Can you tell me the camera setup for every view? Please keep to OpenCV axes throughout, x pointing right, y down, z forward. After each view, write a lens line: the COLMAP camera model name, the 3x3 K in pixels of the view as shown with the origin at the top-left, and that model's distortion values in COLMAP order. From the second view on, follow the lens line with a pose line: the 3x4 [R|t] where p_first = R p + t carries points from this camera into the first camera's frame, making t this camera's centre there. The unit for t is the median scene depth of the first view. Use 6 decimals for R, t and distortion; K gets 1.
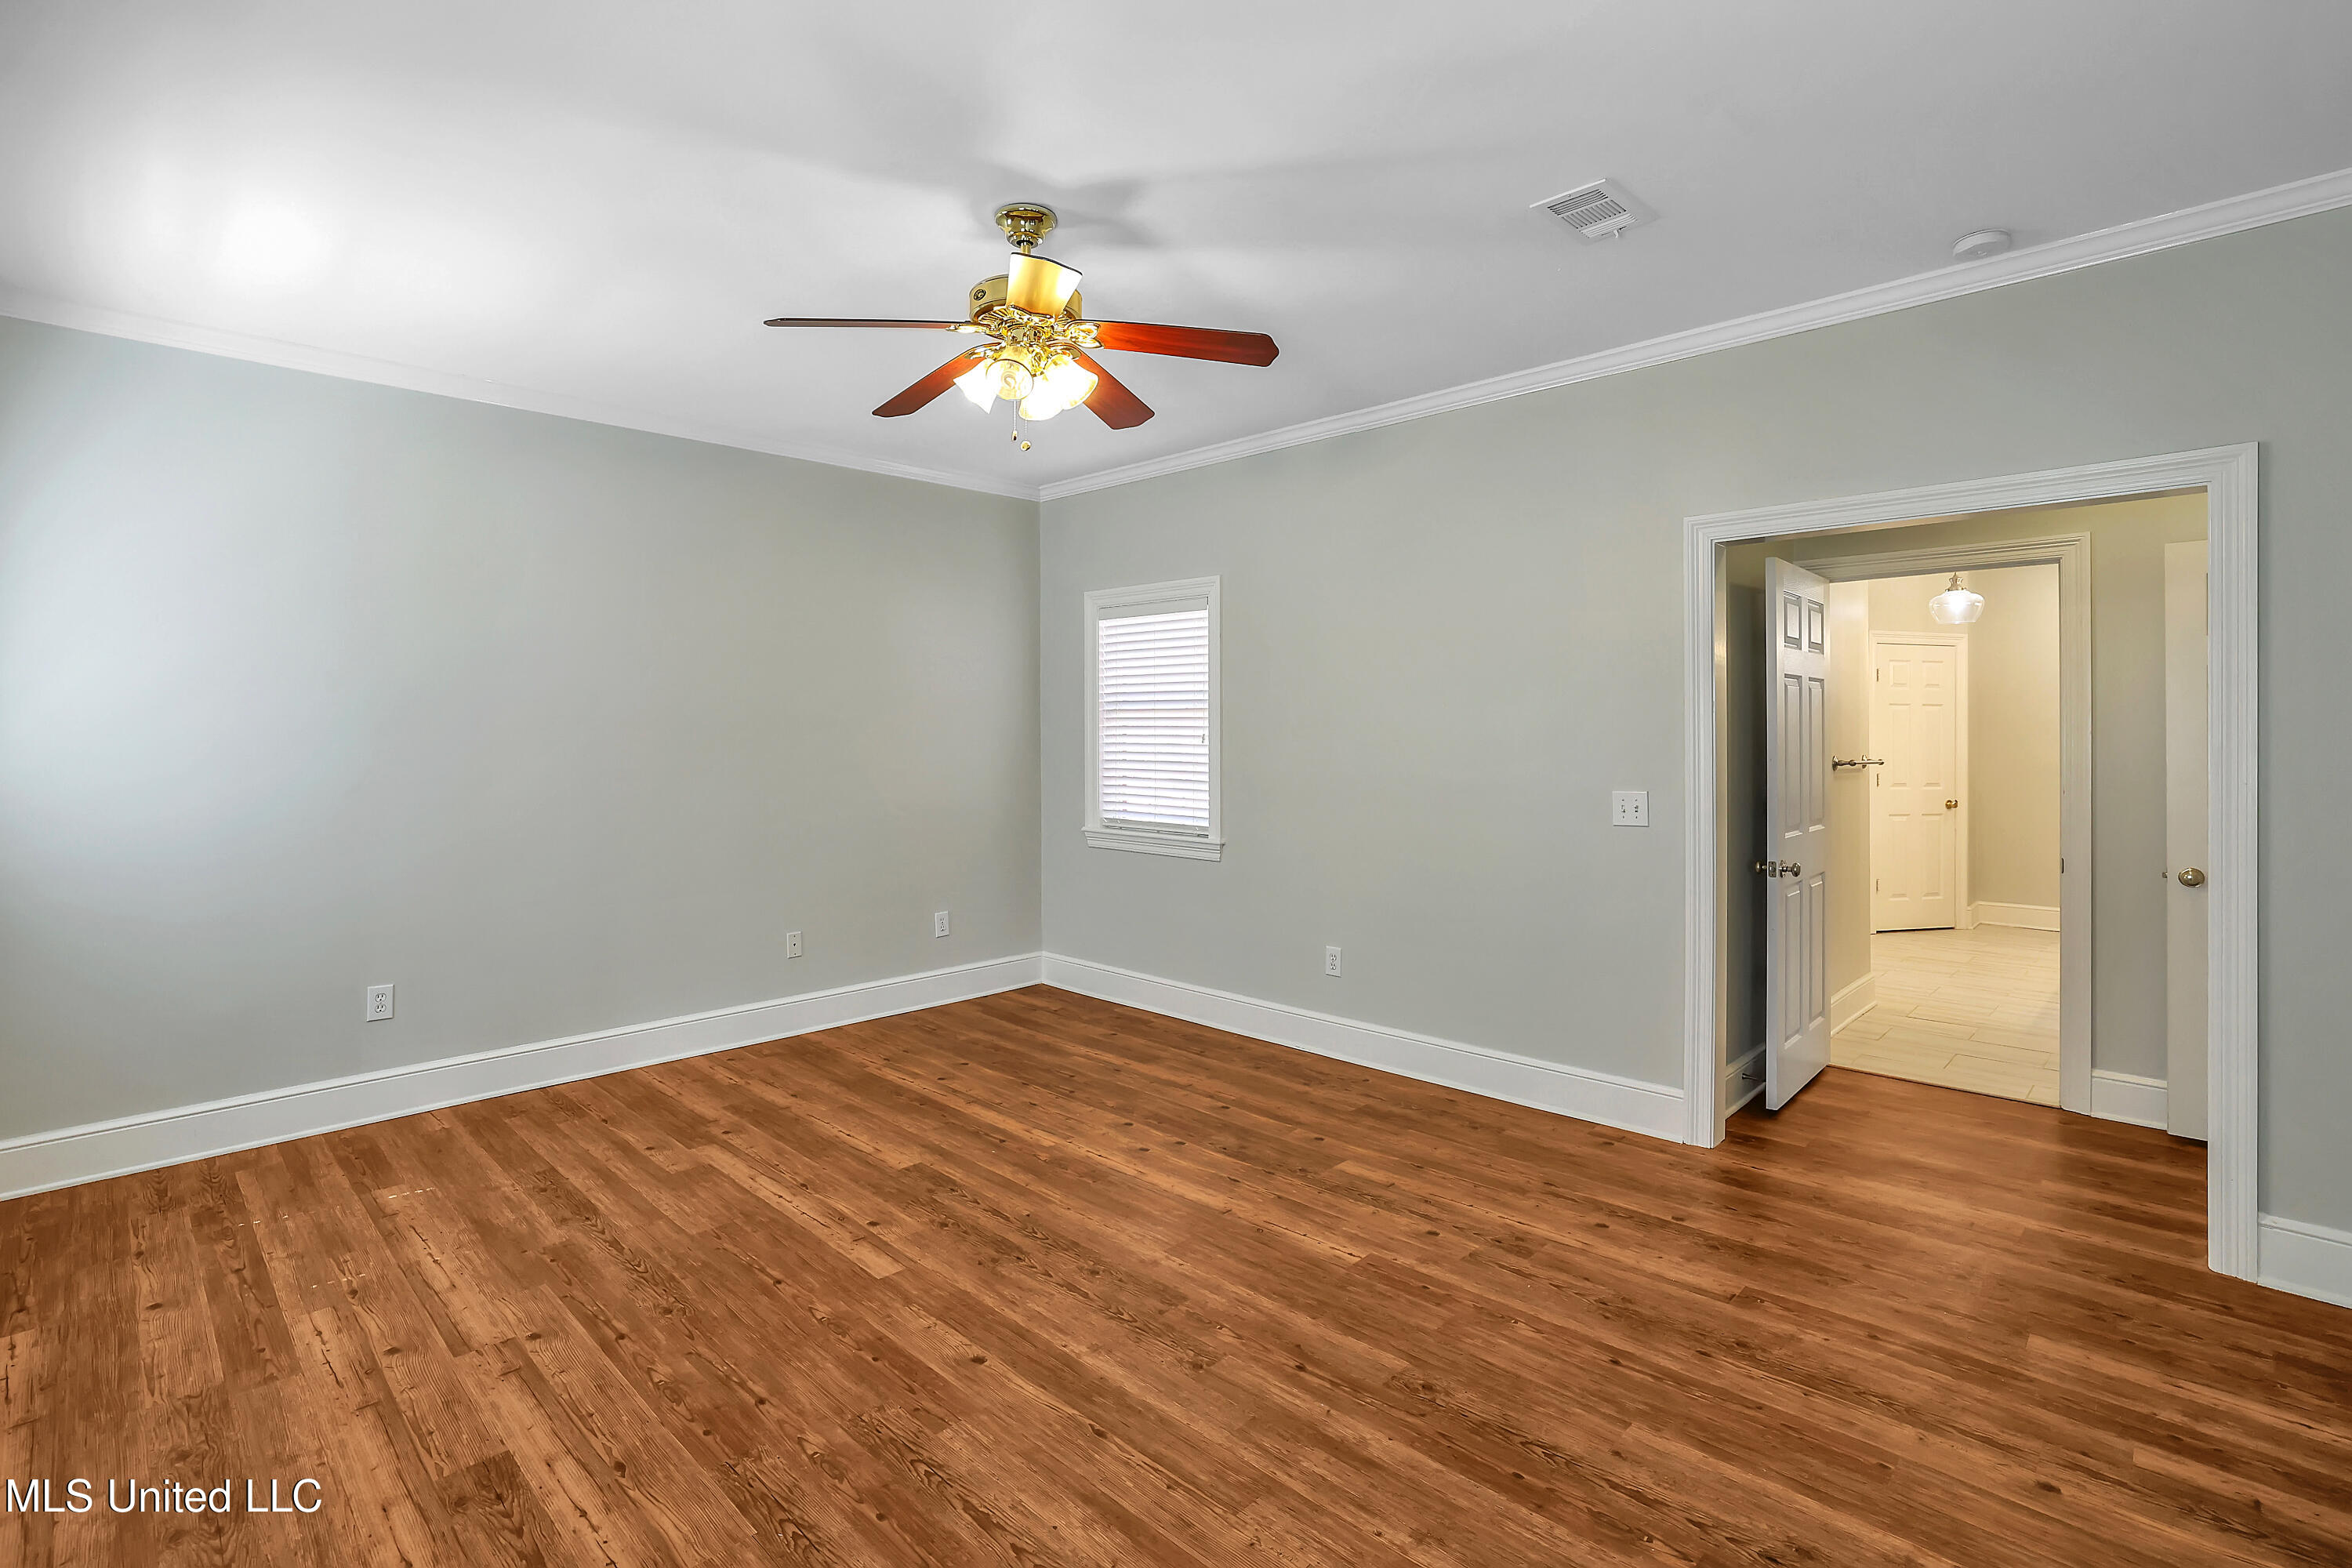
lens RADIAL K [[1085.6, 0, 1204.1], [0, 1085.6, 733.2], [0, 0, 1]] dist [-0.003302, 0.001462]
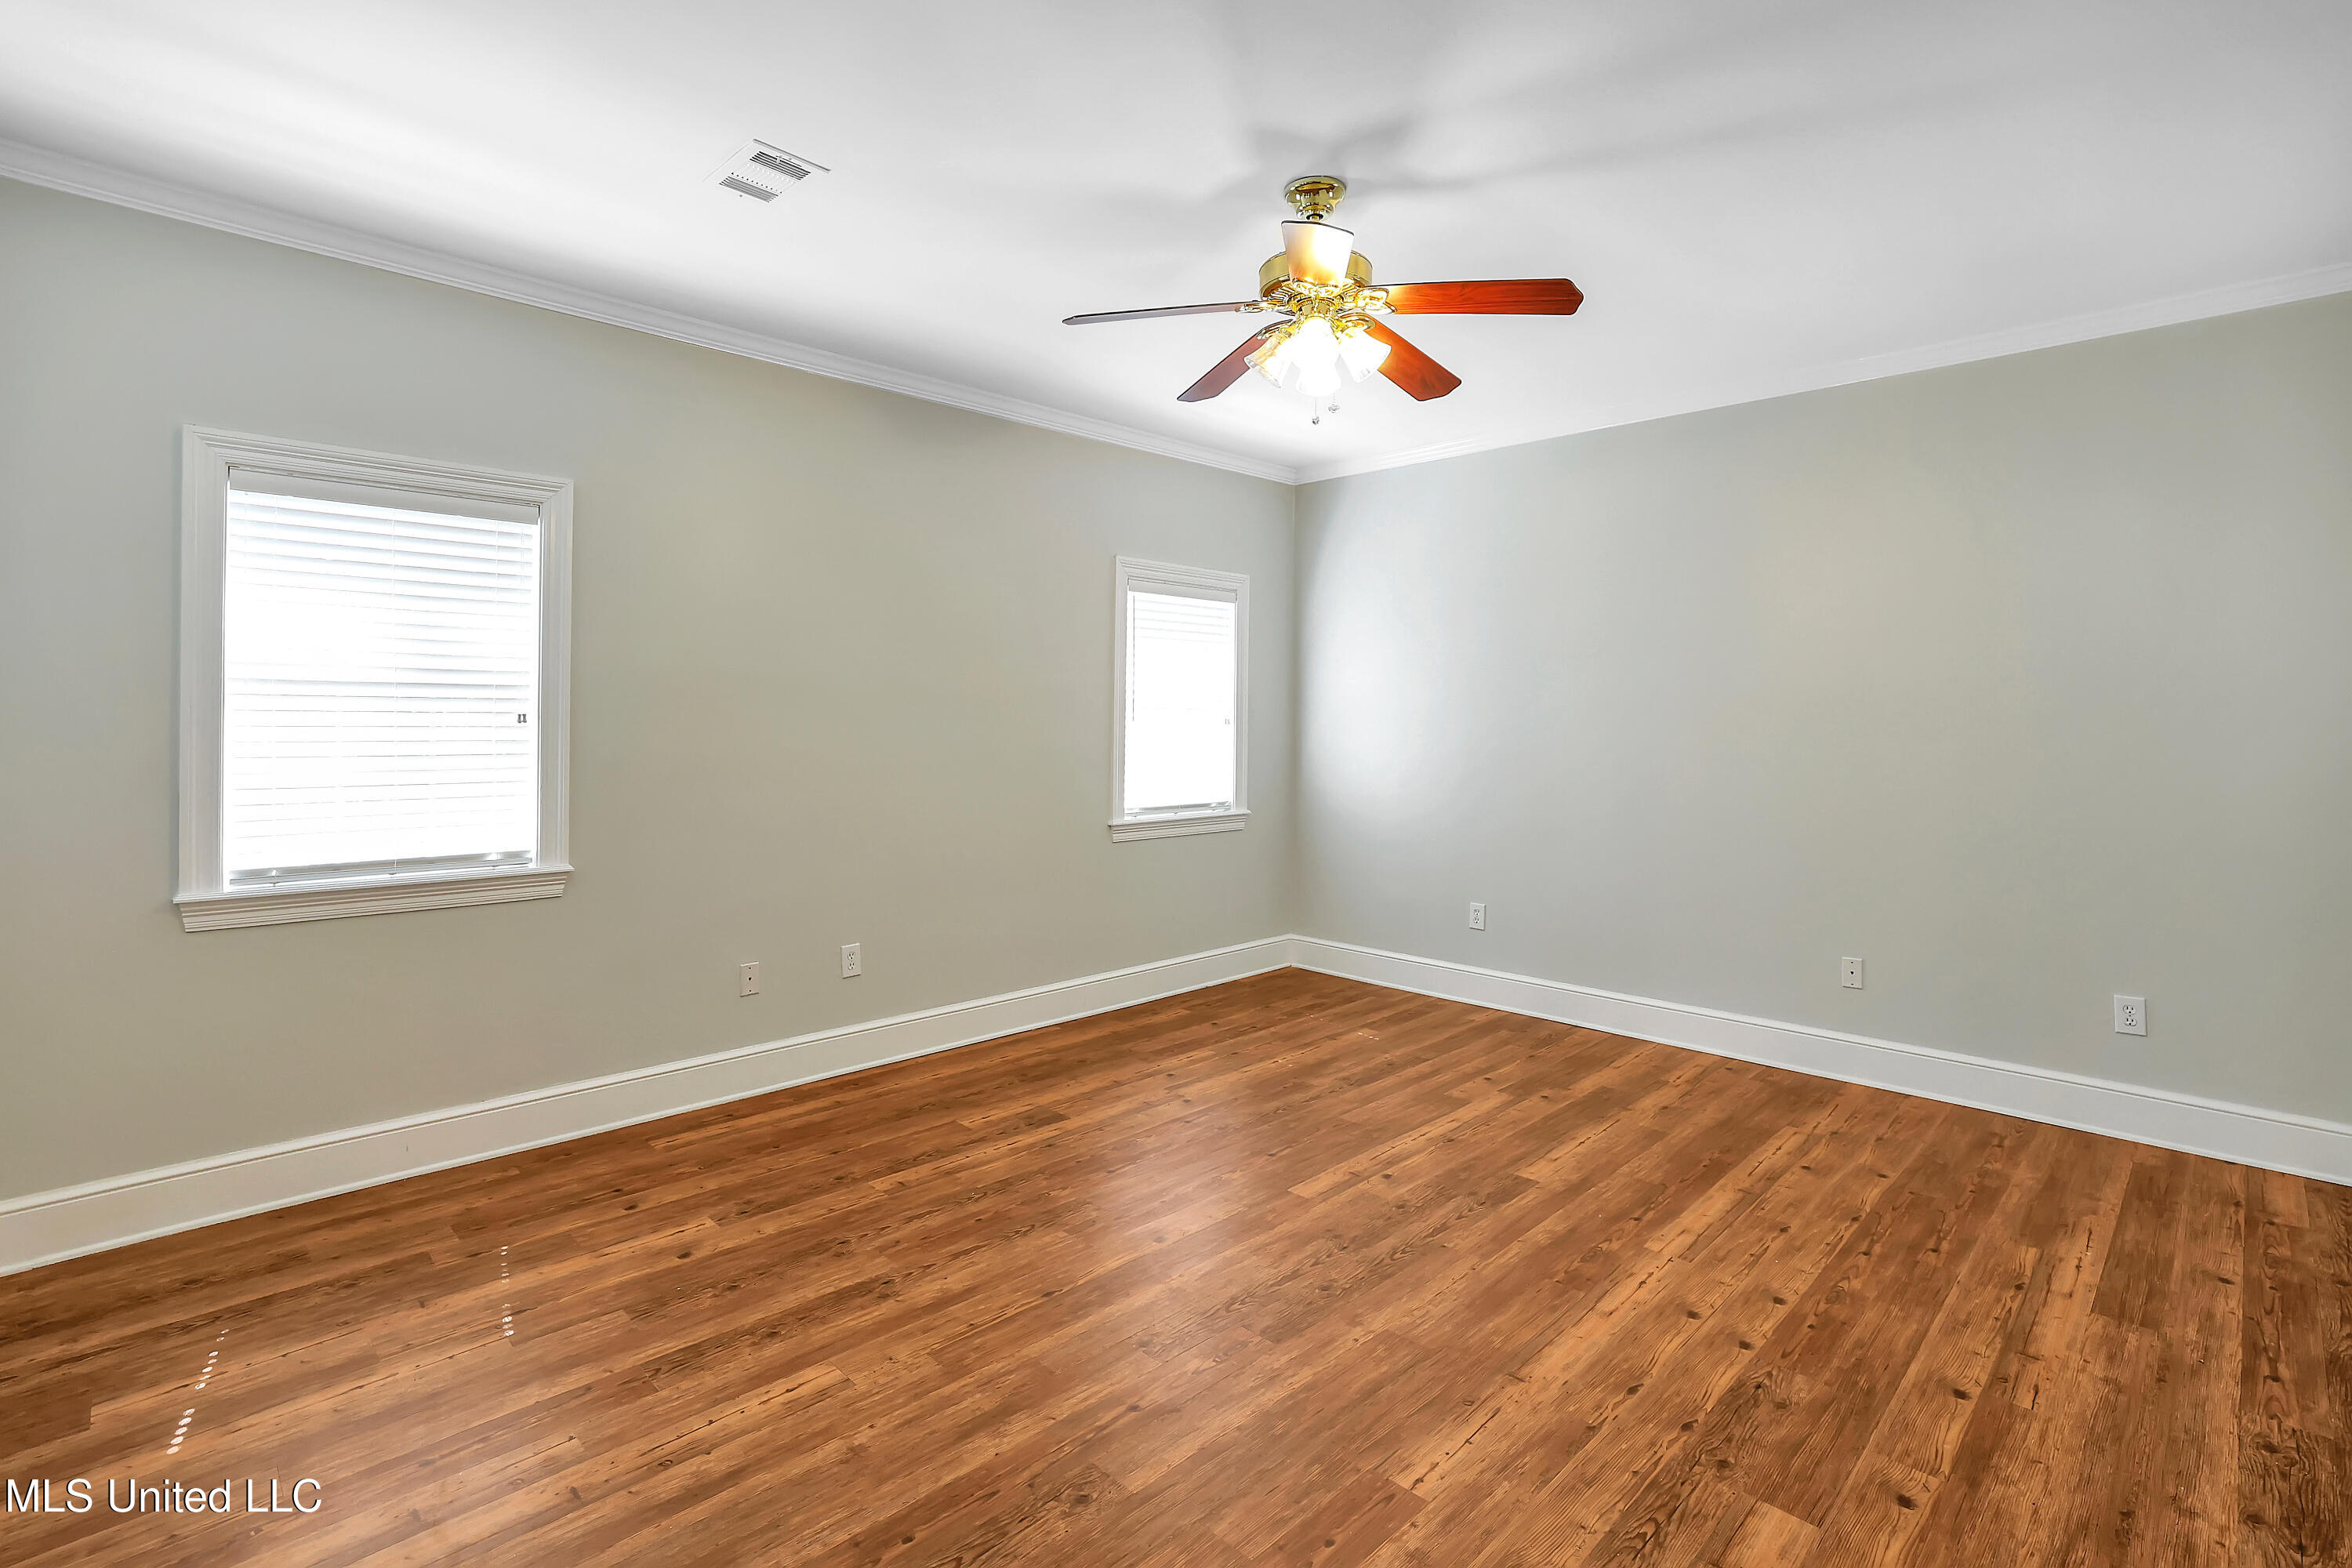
lens RADIAL K [[1085.6, 0, 1178.2], [0, 1085.6, 776.2], [0, 0, 1]] dist [-0.003302, 0.001462]
pose [[-0.032168, 0.045314, -0.998455, 0.689704], [0.002280, 0.998972, 0.045264, 0.004053], [0.999480, -0.000821, -0.032238, 0.747079]]
